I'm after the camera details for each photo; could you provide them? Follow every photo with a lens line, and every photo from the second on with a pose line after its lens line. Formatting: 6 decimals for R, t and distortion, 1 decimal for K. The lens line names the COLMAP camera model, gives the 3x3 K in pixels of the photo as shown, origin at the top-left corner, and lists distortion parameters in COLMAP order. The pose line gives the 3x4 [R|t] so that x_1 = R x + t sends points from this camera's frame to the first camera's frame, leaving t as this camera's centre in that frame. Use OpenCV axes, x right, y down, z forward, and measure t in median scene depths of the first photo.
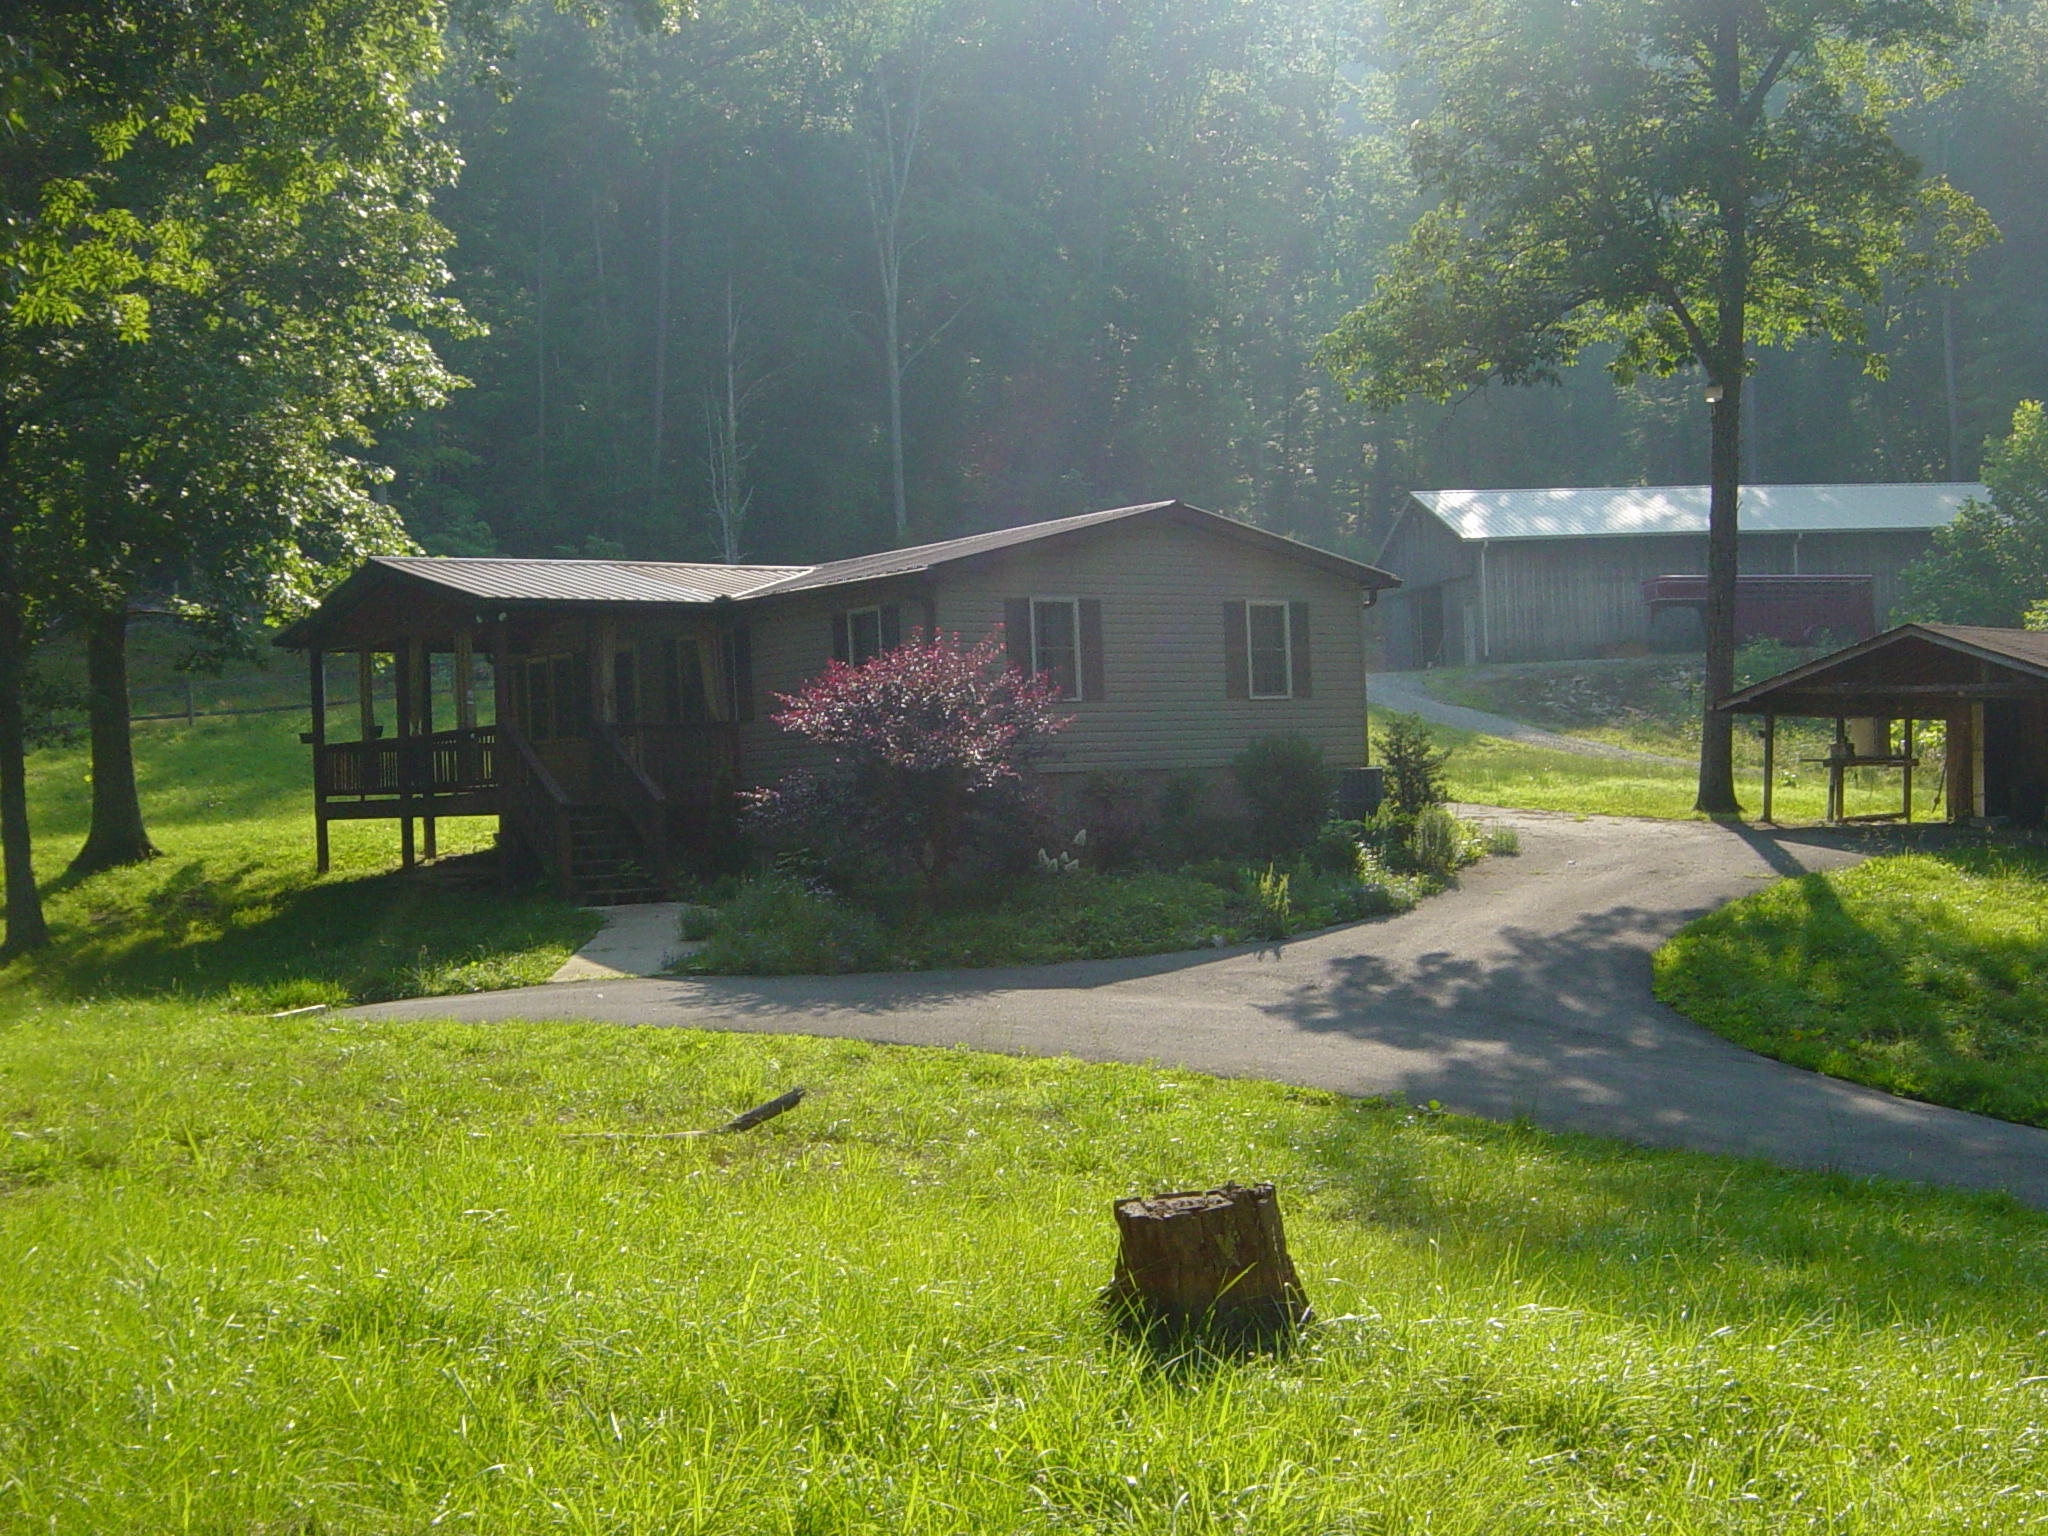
lens RADIAL K [[2832.3, 0, 1024.0], [0, 2832.3, 768.0], [0, 0, 1]] dist [-0.128087, -0.005774]
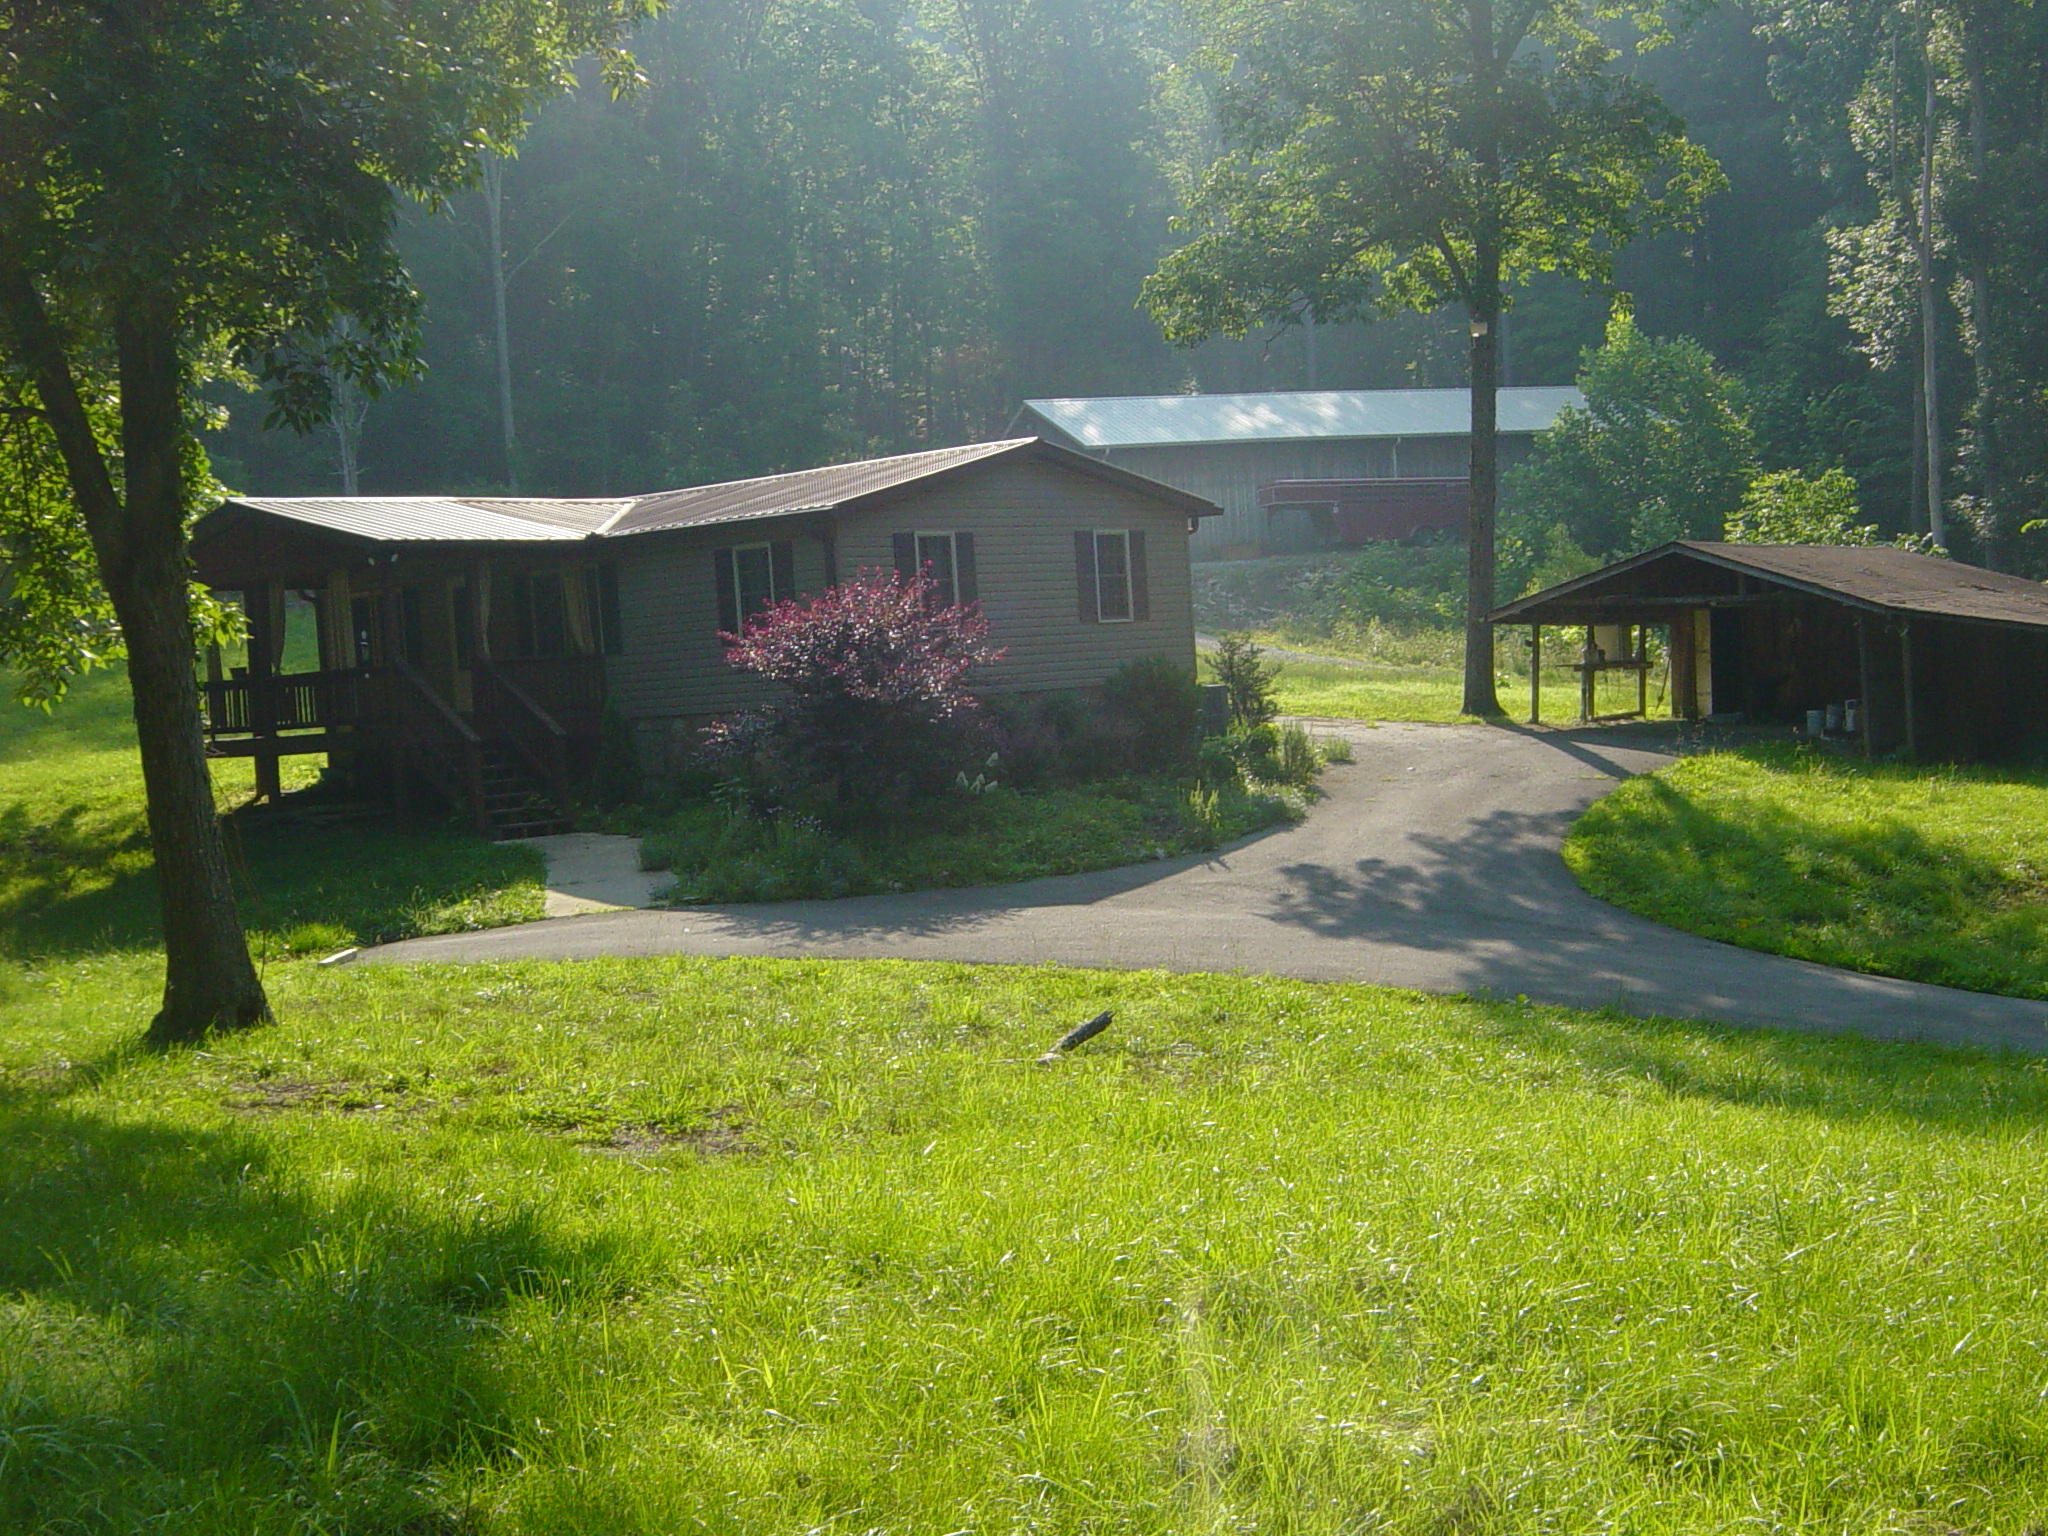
lens RADIAL K [[2832.3, 0, 1024.0], [0, 2832.3, 768.0], [0, 0, 1]] dist [-0.128087, -0.005774]
pose [[0.981850, -0.029773, 0.187309, -0.147710], [0.022641, 0.998939, 0.040103, -0.013081], [-0.188305, -0.035134, 0.981482, -0.040842]]
